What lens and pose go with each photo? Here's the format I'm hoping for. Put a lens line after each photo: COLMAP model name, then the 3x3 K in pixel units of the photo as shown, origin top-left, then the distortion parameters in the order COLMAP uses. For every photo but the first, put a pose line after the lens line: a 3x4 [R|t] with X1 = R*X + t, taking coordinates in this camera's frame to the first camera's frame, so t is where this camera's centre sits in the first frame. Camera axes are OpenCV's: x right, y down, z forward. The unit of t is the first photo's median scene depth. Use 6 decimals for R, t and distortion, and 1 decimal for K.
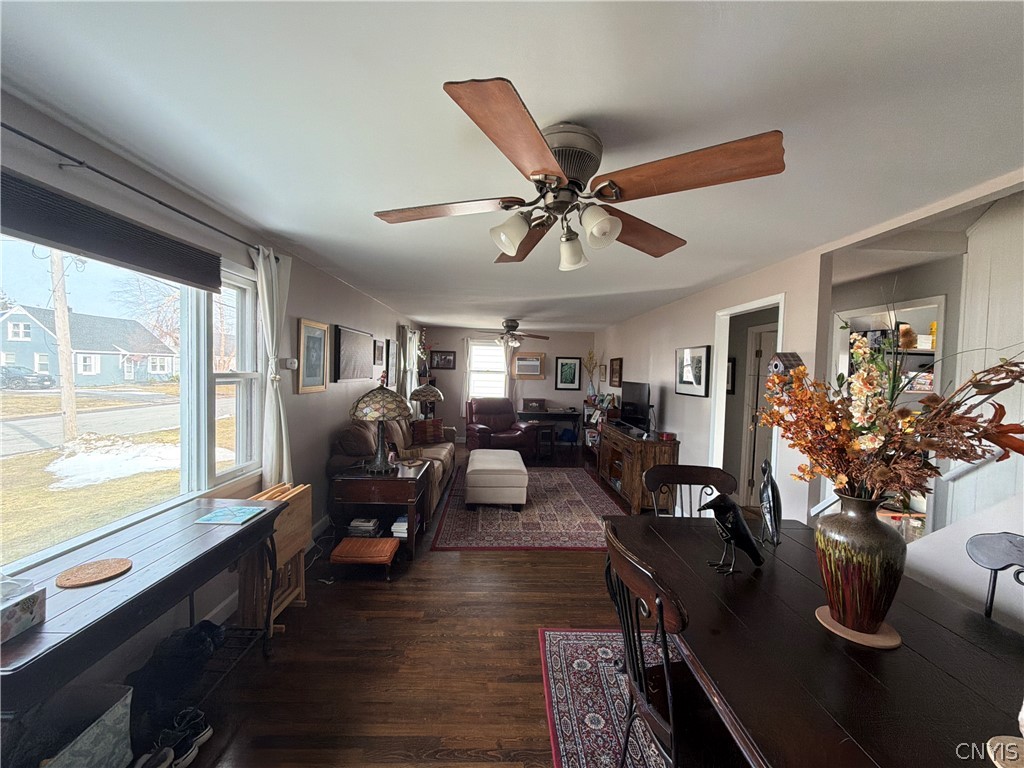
lens RADIAL K [[408.6, 0, 512.0], [0, 408.6, 384.0], [0, 0, 1]] dist [0.001850, 0.000275]
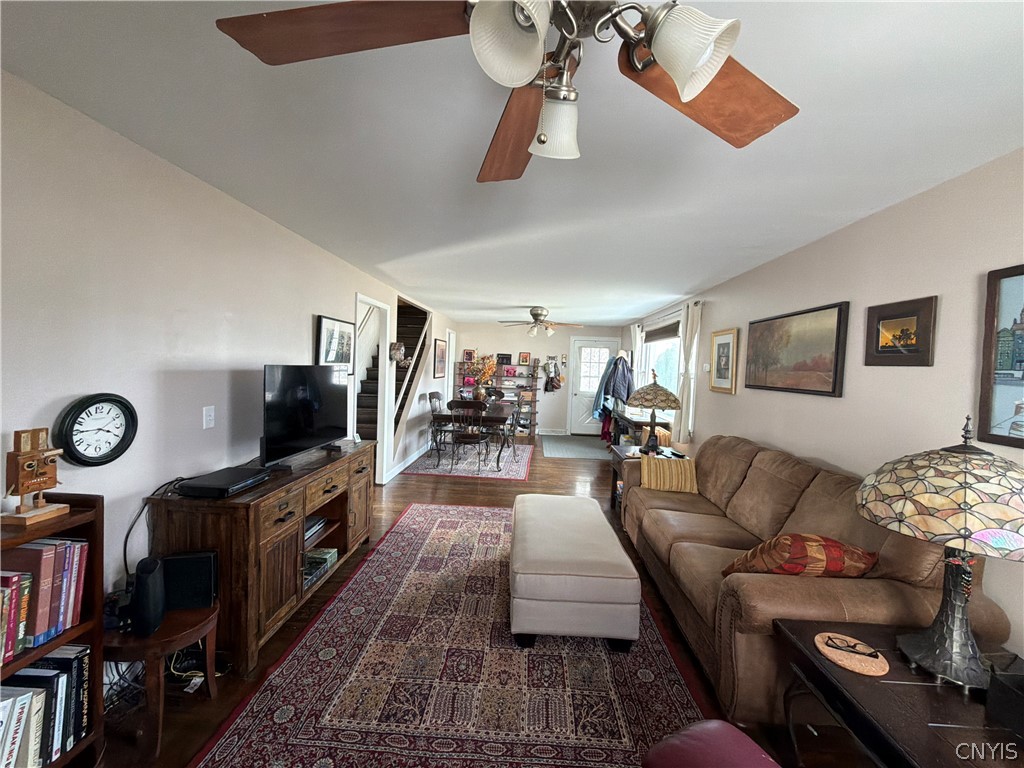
lens RADIAL K [[408.6, 0, 512.0], [0, 408.6, 384.0], [0, 0, 1]] dist [0.001850, 0.000275]
pose [[-0.993935, -0.069885, 0.084907, -0.002428], [-0.063098, 0.994784, 0.080141, -0.027280], [-0.090065, 0.074297, -0.993161, 1.029890]]
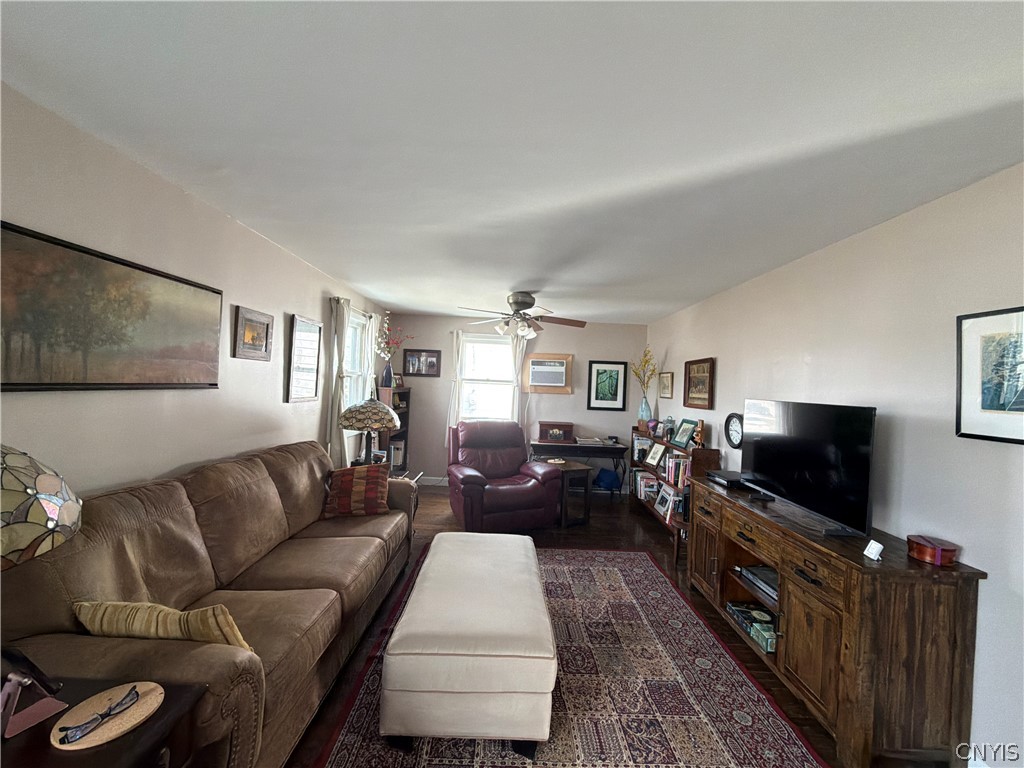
lens RADIAL K [[408.6, 0, 512.0], [0, 408.6, 384.0], [0, 0, 1]] dist [0.001850, 0.000275]
pose [[0.999296, 0.014976, -0.034406, 0.004957], [-0.016150, 0.999288, -0.034093, -0.003351], [0.033871, 0.034625, 0.998826, 0.373077]]
